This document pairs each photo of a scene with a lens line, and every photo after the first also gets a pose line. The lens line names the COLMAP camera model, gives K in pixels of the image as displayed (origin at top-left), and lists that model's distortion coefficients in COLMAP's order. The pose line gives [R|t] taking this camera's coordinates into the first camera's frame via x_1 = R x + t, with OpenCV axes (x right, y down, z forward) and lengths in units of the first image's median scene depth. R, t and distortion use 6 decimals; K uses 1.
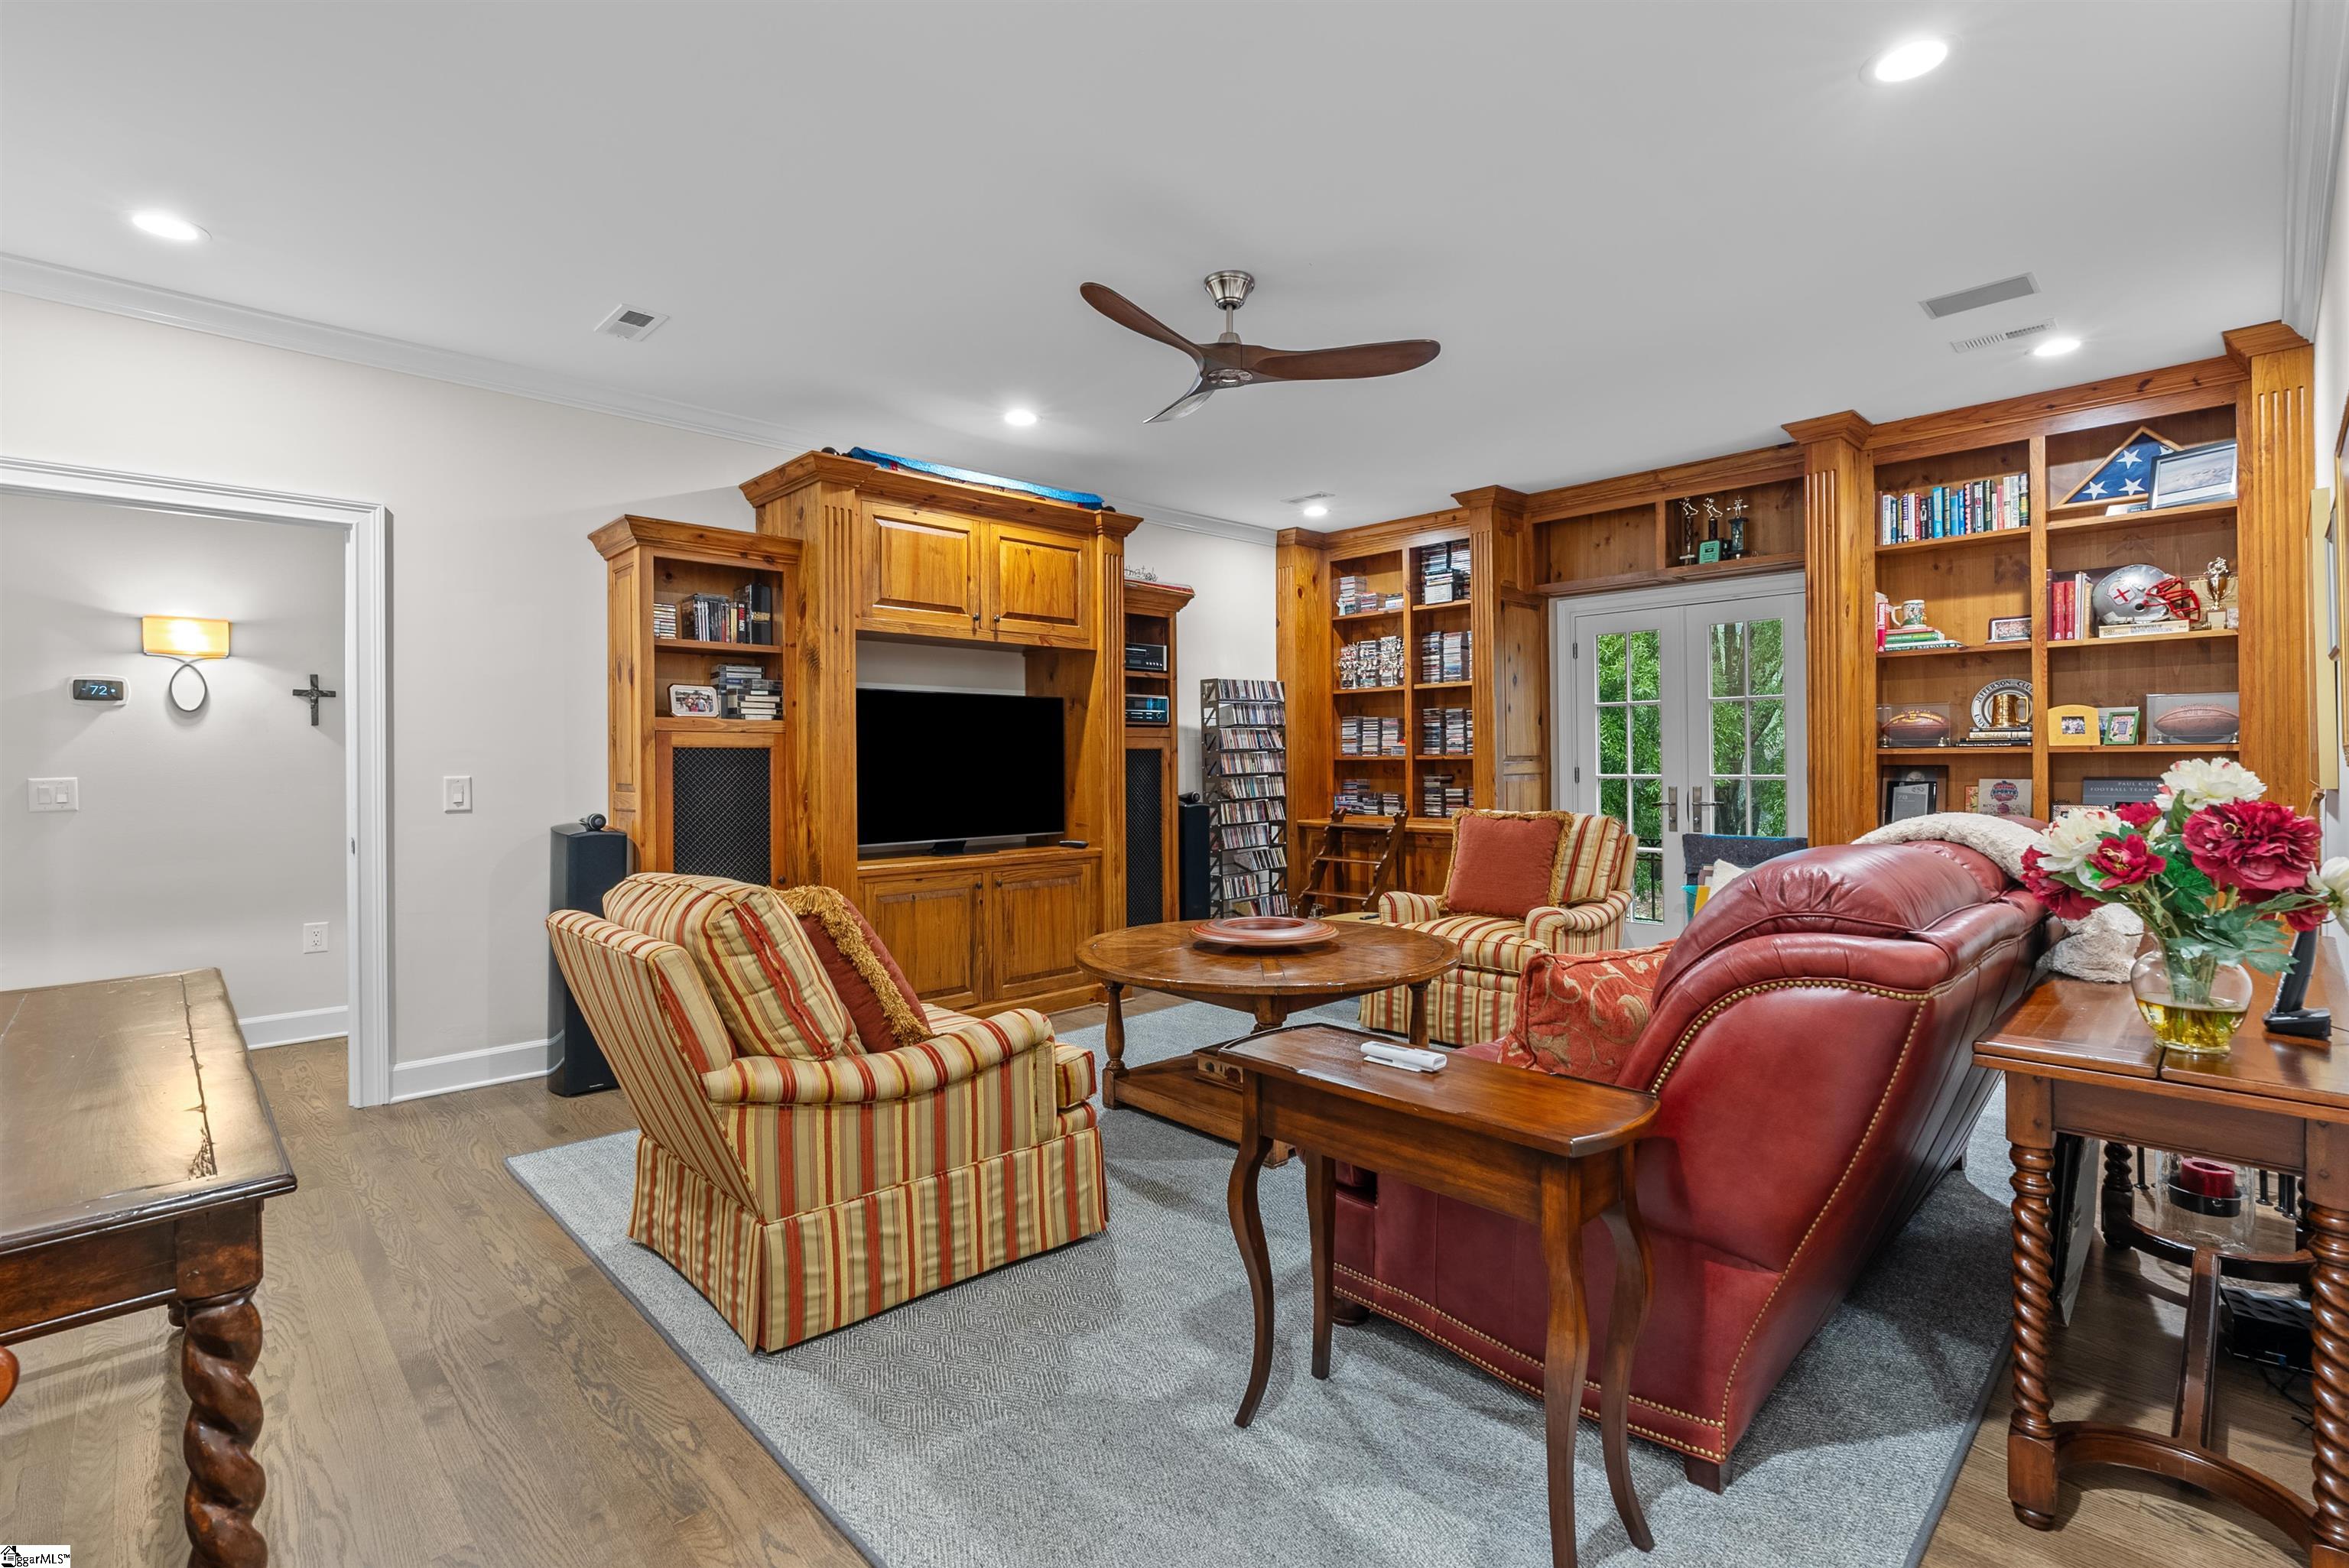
lens RADIAL K [[1073.1, 0, 1167.8], [0, 1073.1, 775.8], [0, 0, 1]] dist [-0.004977, 0.002936]
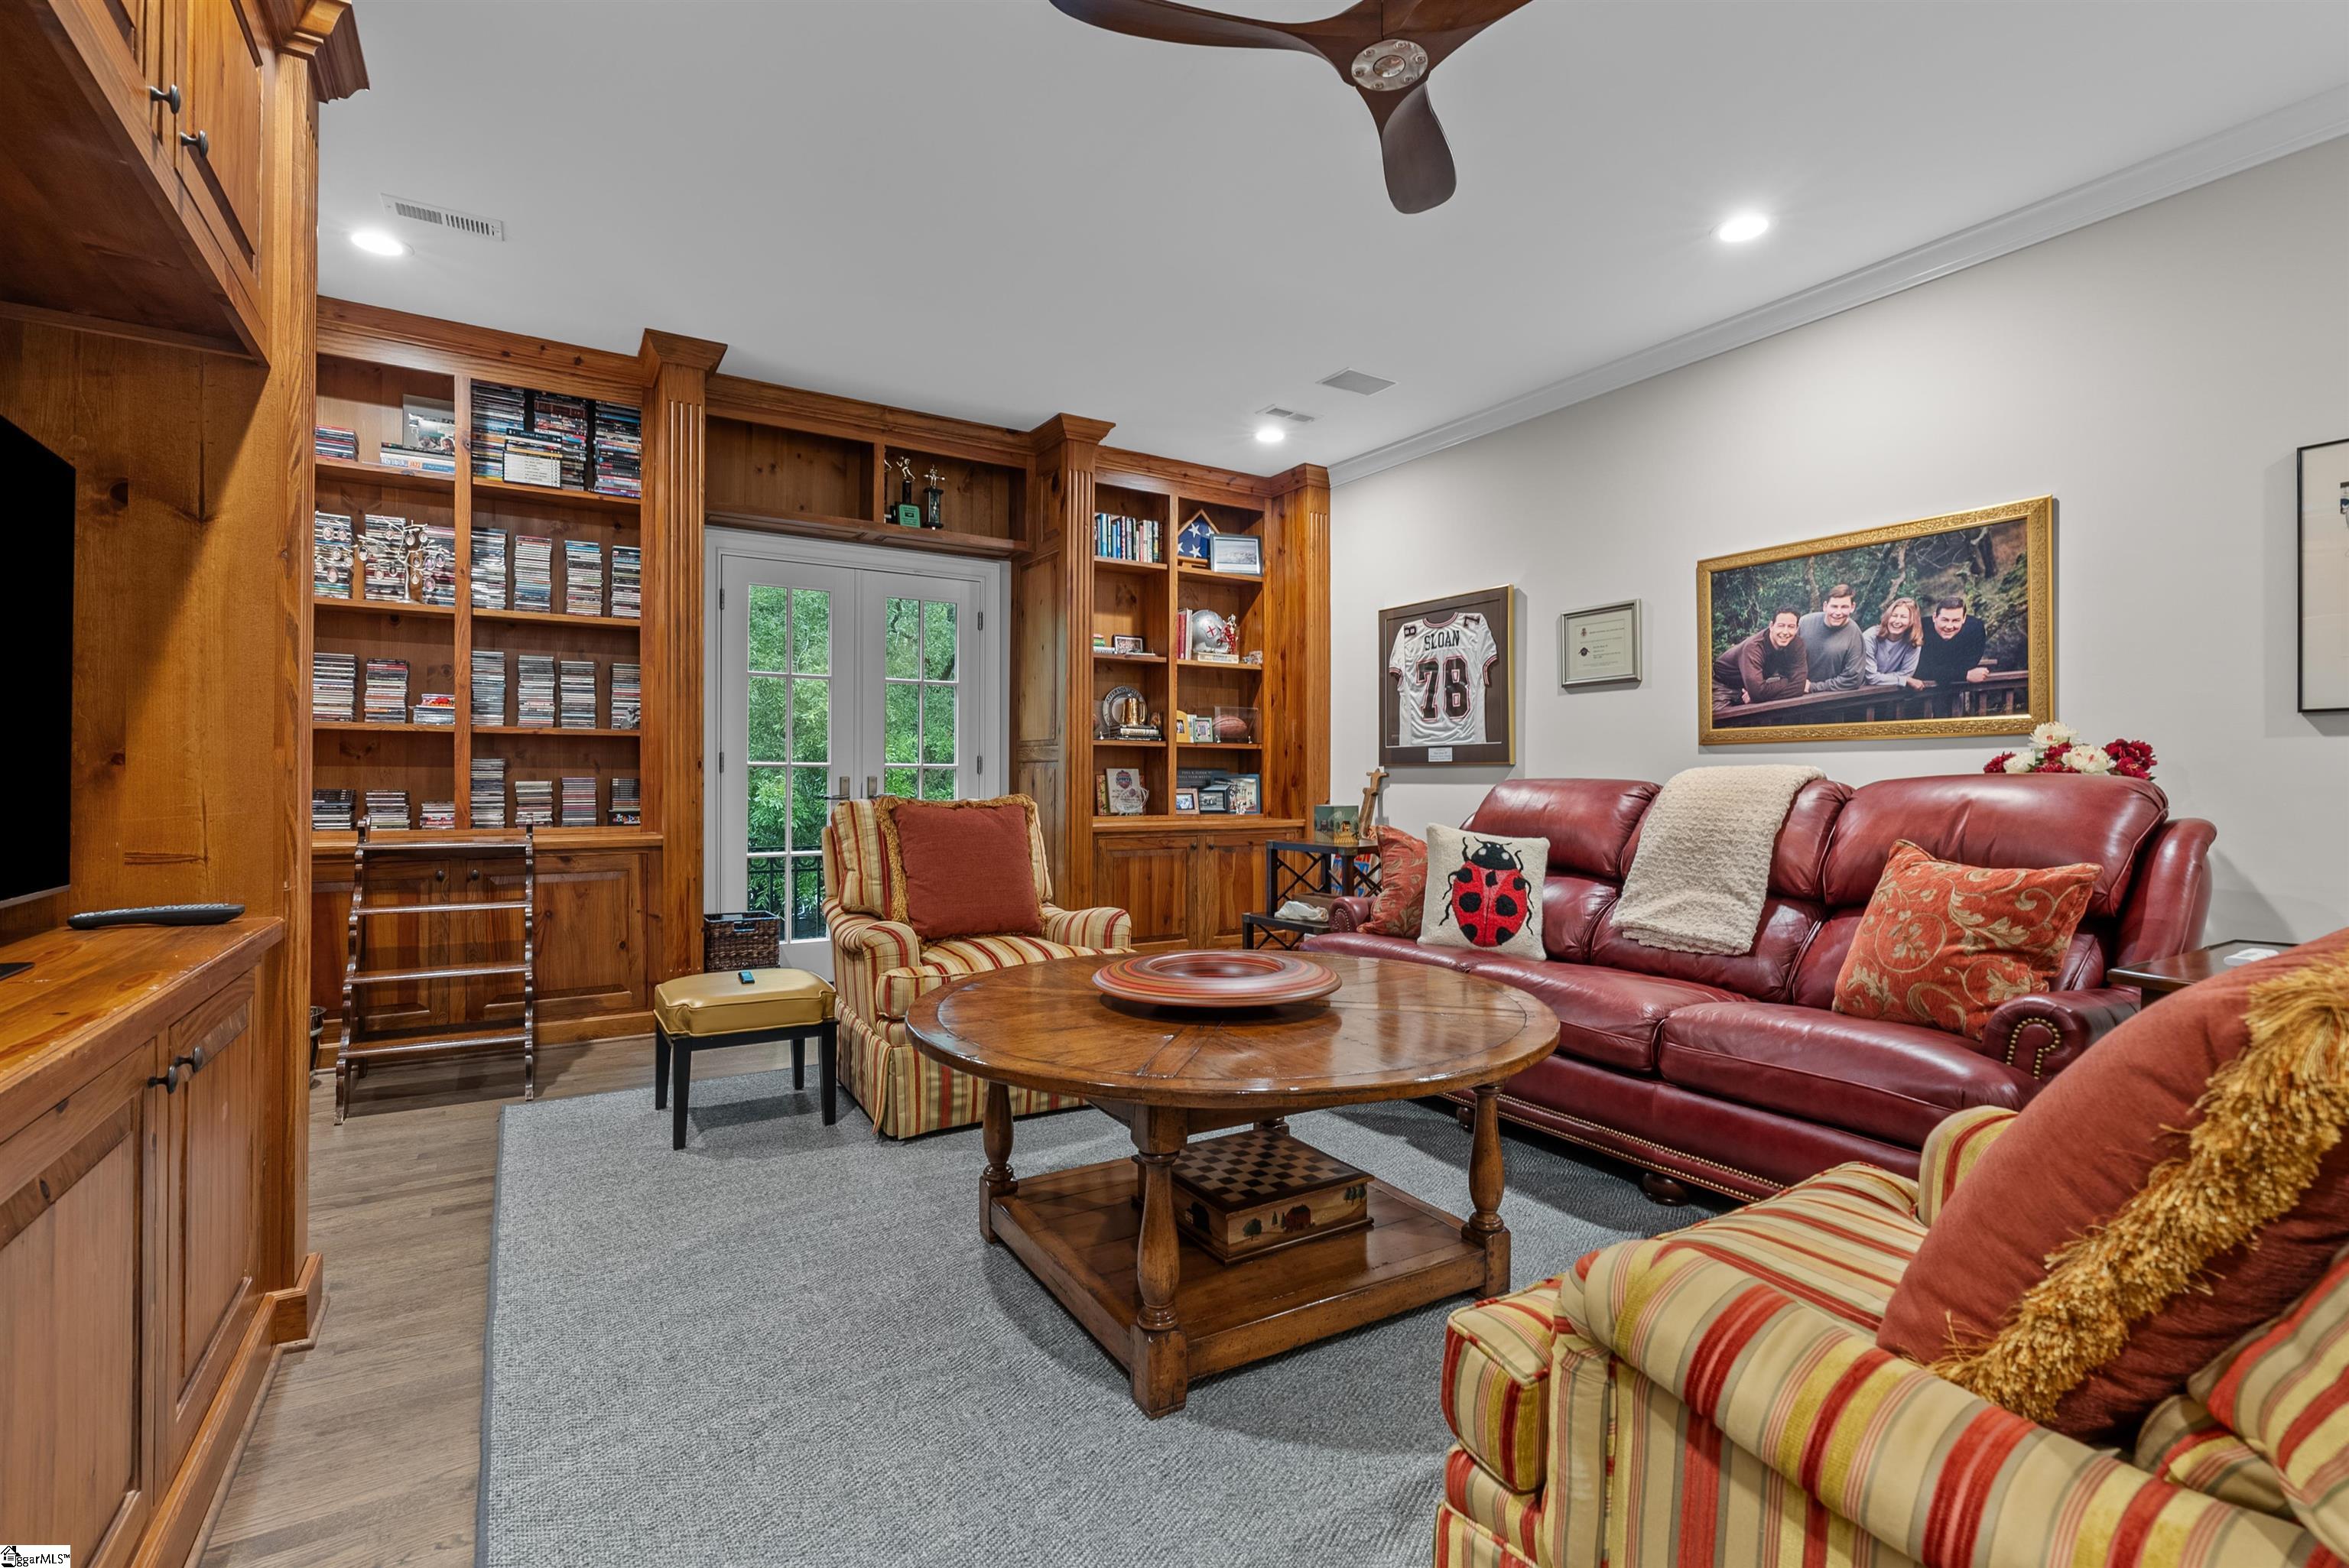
lens RADIAL K [[1073.1, 0, 1173.4], [0, 1073.1, 771.2], [0, 0, 1]] dist [-0.004977, 0.002936]
pose [[0.205875, 0.016804, 0.978434, -0.387927], [0.005866, 0.999813, -0.018406, 0.028107], [-0.978561, 0.009529, 0.205738, 0.697802]]
